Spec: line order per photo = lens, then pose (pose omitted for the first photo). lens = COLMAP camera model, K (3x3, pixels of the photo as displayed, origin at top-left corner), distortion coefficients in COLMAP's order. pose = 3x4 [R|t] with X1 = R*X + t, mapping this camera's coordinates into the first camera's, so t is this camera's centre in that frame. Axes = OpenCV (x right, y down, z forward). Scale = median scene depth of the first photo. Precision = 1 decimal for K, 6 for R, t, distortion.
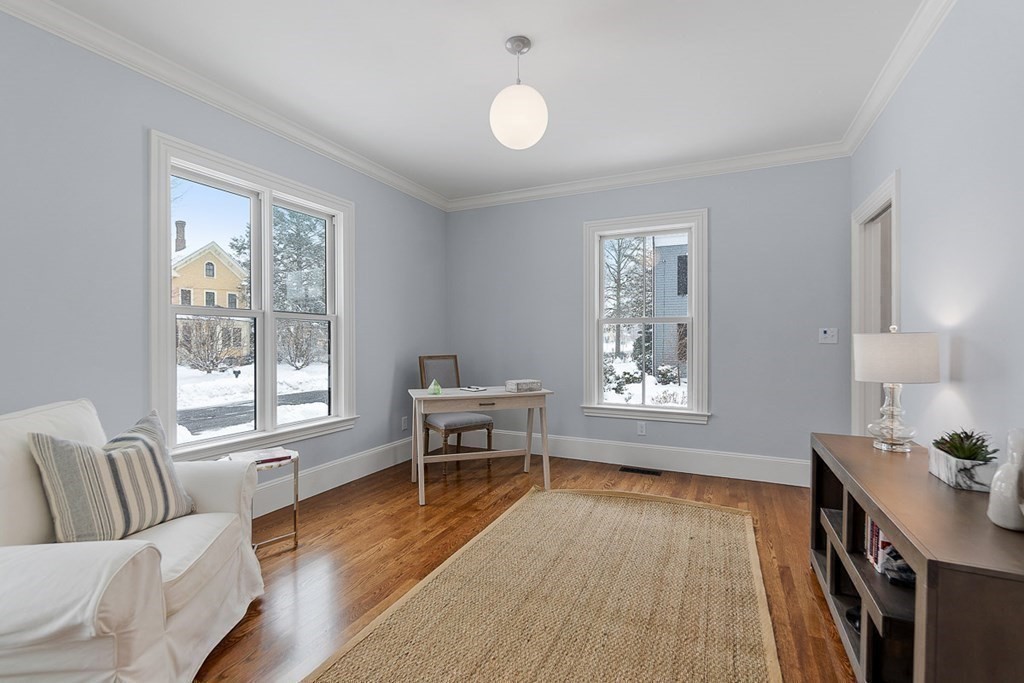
lens RADIAL K [[446.6, 0, 508.3], [0, 446.6, 343.8], [0, 0, 1]] dist [-0.002105, -0.000154]
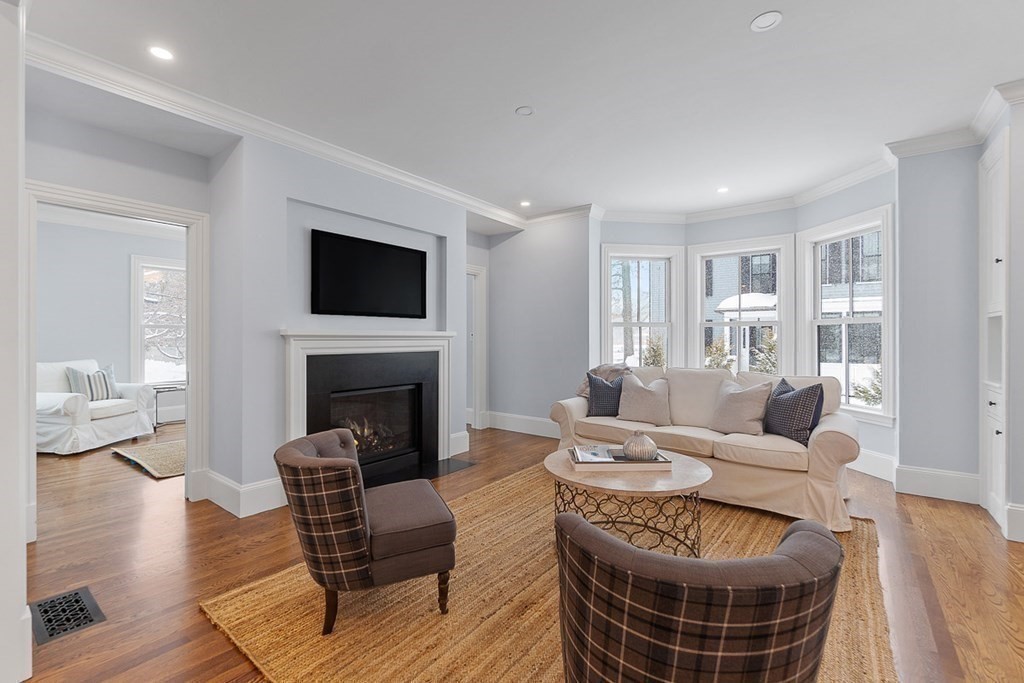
lens RADIAL K [[440.4, 0, 511.4], [0, 440.4, 337.3], [0, 0, 1]] dist [-0.001816, -0.000671]
pose [[0.974346, -0.002936, -0.225038, 2.578131], [0.000289, 0.999930, -0.011795, 0.018401], [0.225057, 0.011427, 0.974279, -1.292015]]
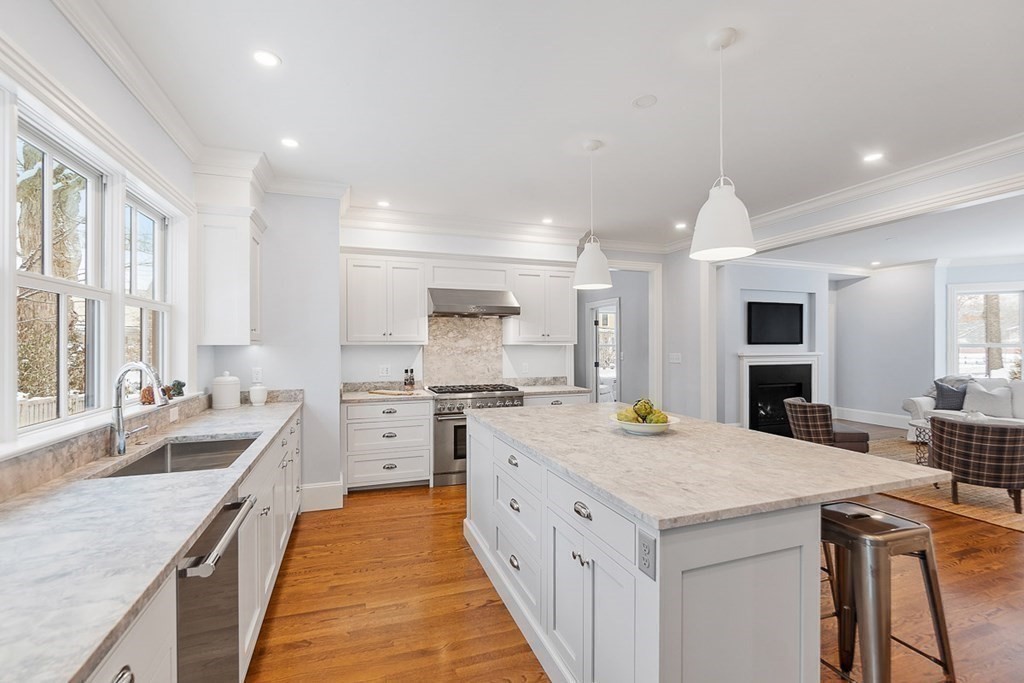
lens RADIAL K [[446.6, 0, 508.3], [0, 446.6, 343.8], [0, 0, 1]] dist [-0.002105, -0.000154]
pose [[0.695505, -0.003167, -0.718514, 2.636666], [-0.004094, 0.999957, -0.008370, -0.077196], [0.718509, 0.008763, 0.695462, -3.968230]]
